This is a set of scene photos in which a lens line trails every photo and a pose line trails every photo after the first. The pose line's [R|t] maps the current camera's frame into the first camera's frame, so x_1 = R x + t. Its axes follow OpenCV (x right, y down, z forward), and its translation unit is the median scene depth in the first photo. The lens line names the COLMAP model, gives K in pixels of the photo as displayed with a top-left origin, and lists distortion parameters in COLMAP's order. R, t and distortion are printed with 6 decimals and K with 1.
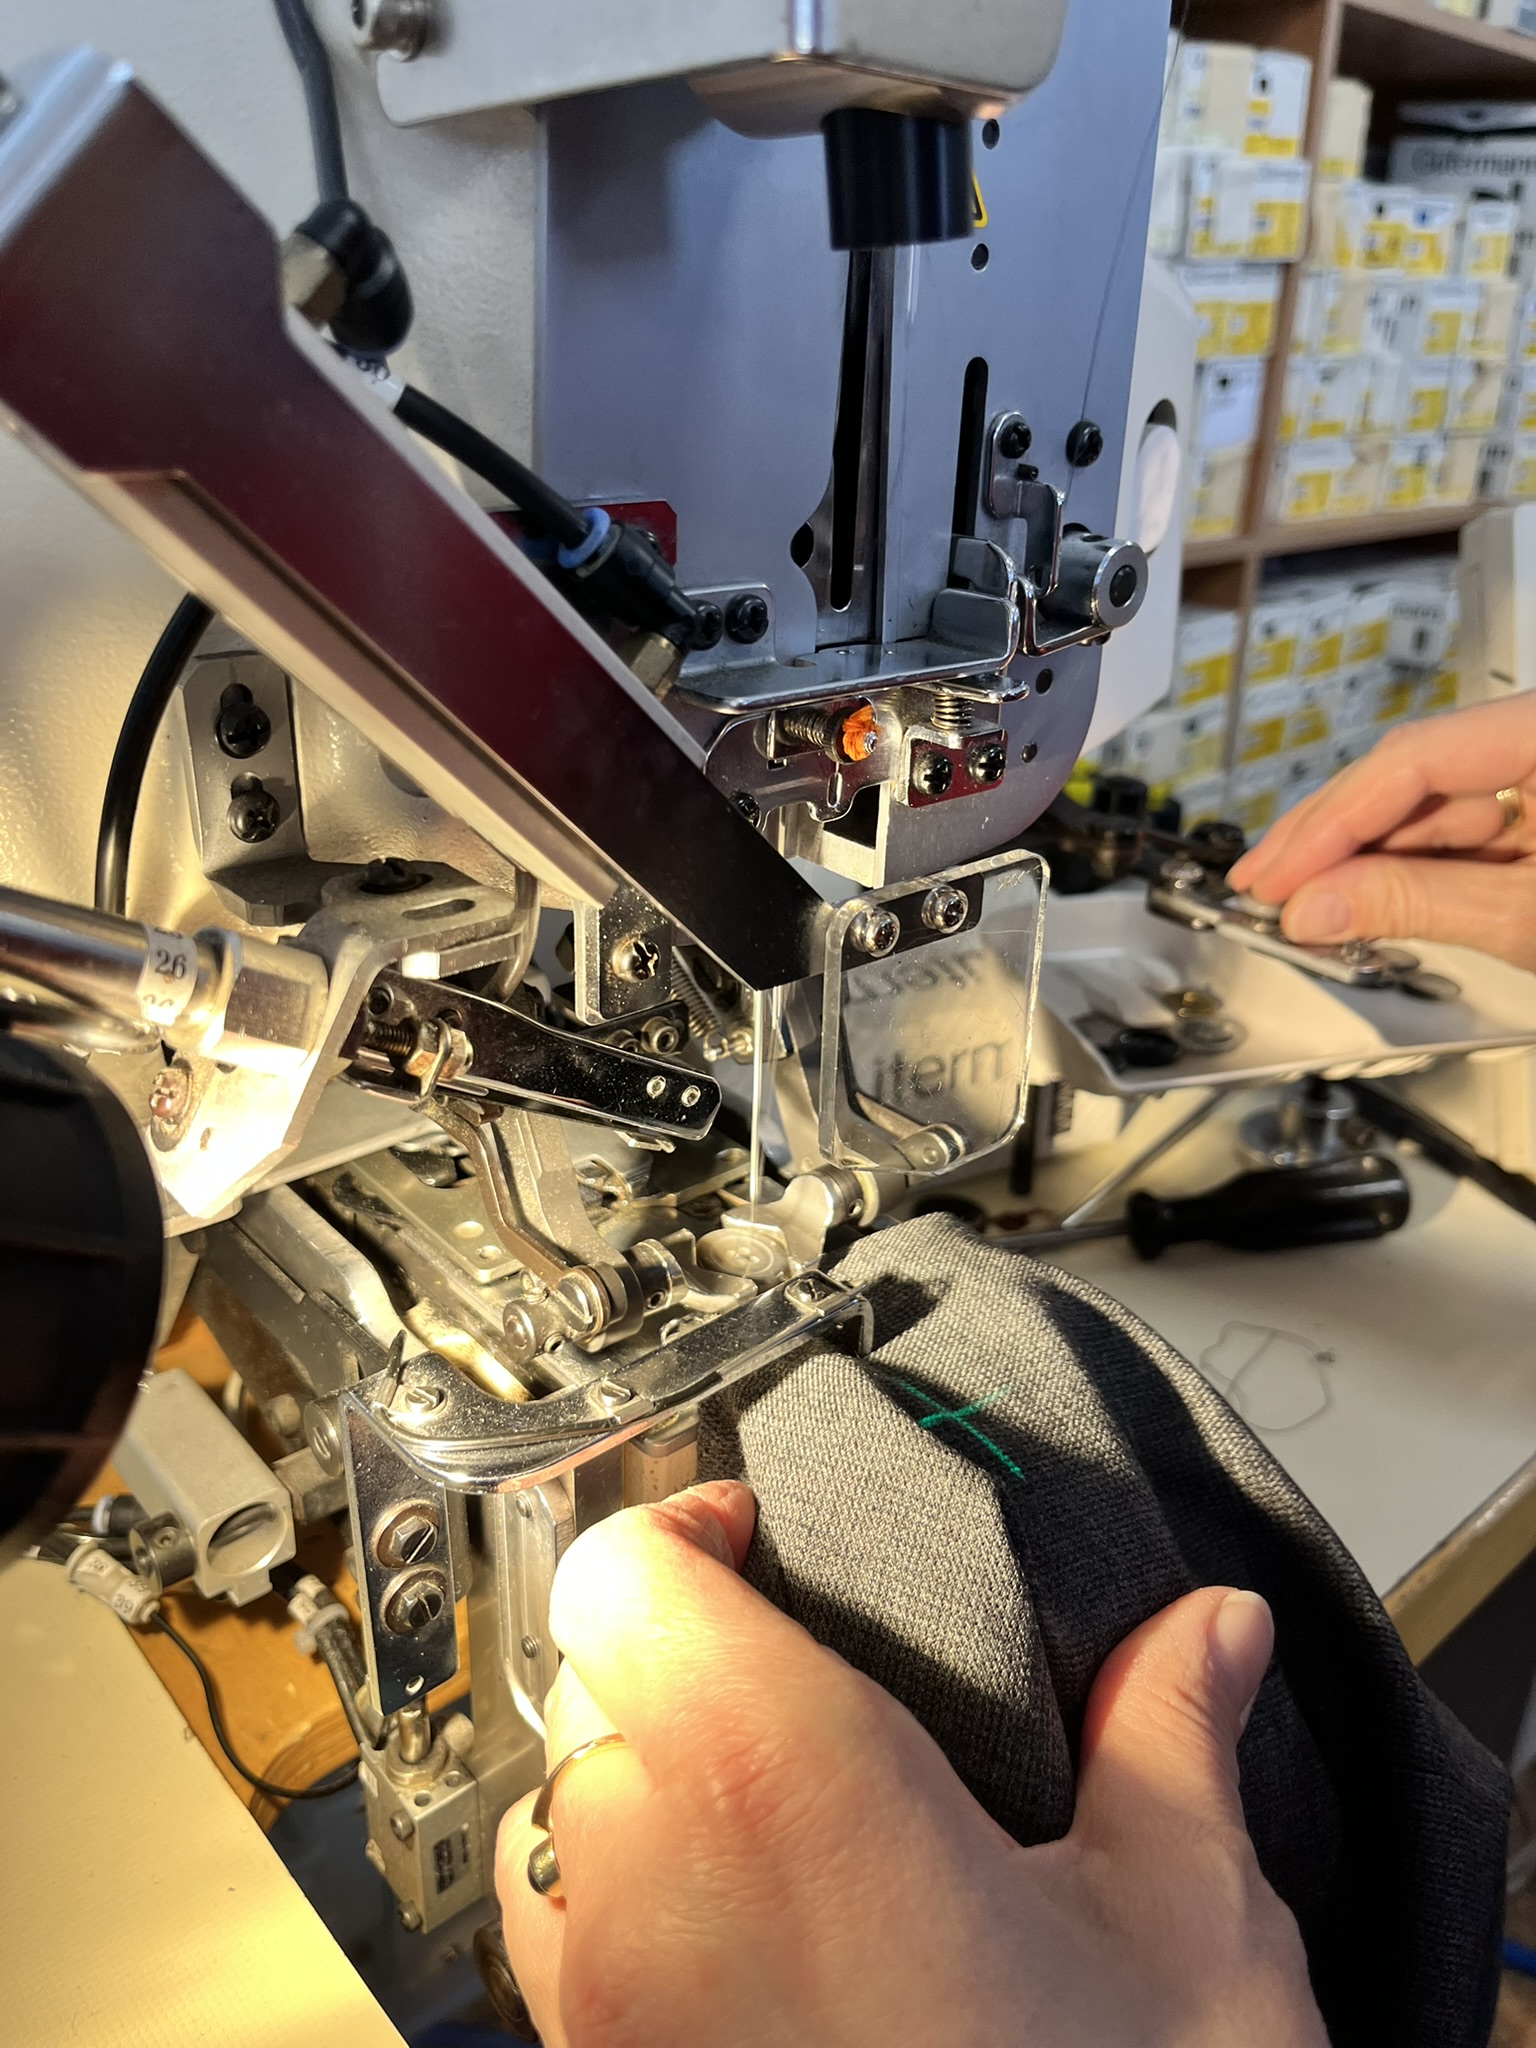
lens RADIAL K [[1626.8, 0, 768.0], [0, 1626.8, 1024.0], [0, 0, 1]] dist [-0.003418, -0.035207]
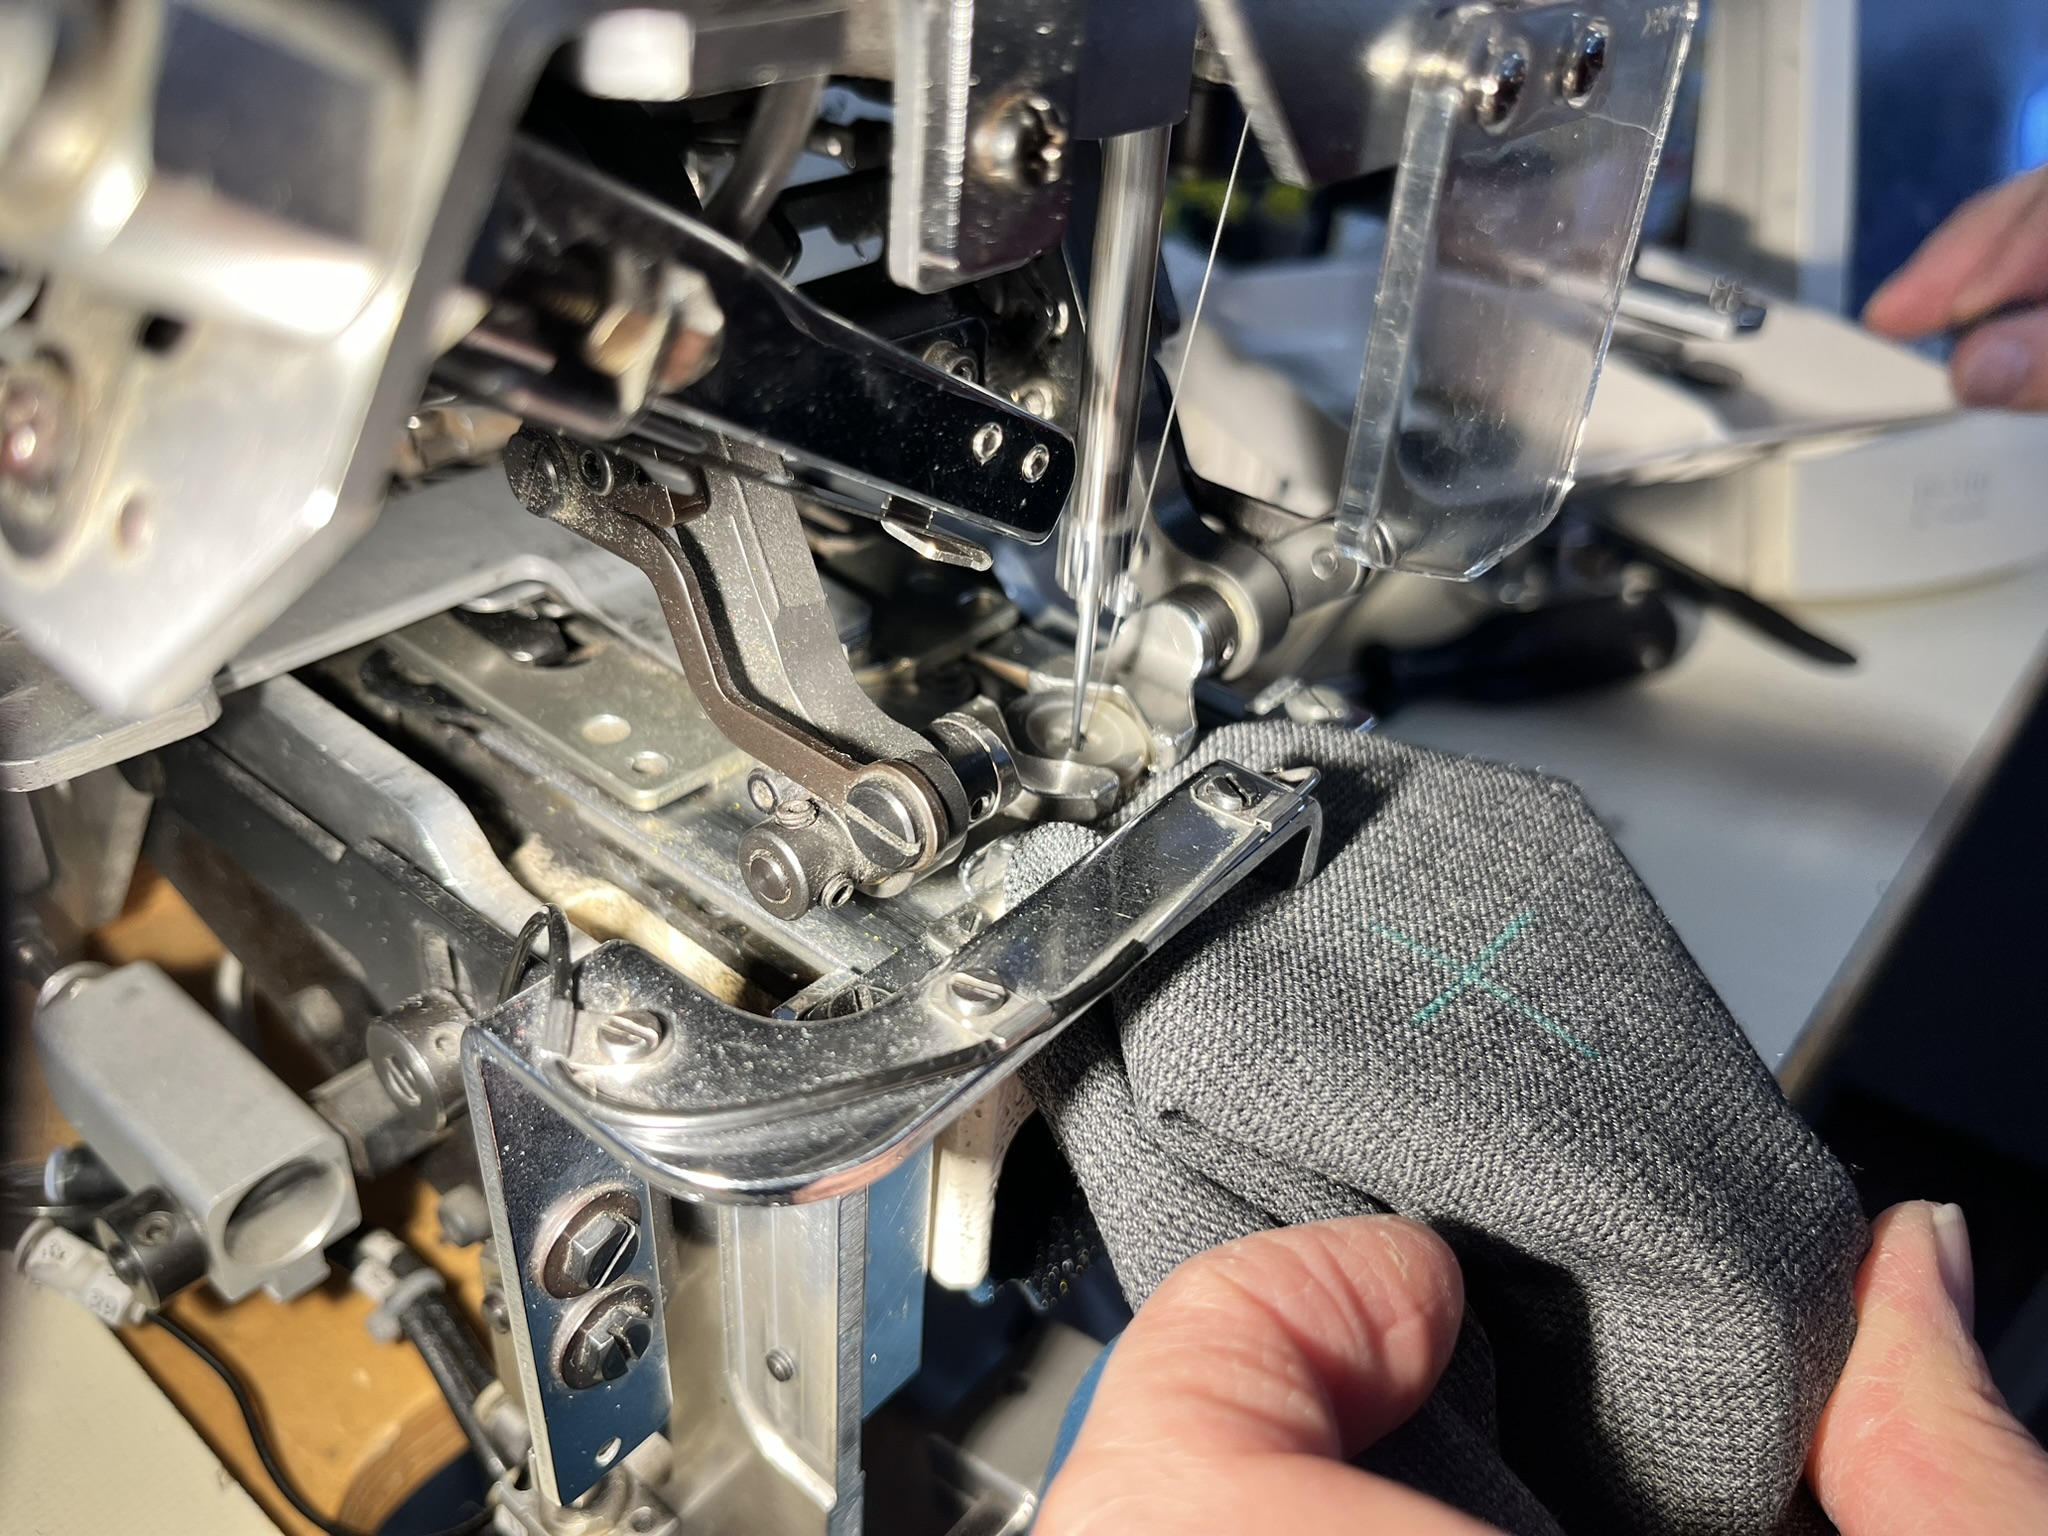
lens RADIAL K [[1626.8, 0, 1024.0], [0, 1626.8, 768.0], [0, 0, 1]] dist [-0.003418, -0.035207]
pose [[0.985607, -0.066033, 0.155620, -0.120904], [0.041257, 0.986678, 0.157368, 0.049238], [-0.163938, -0.148683, 0.975201, 0.351148]]
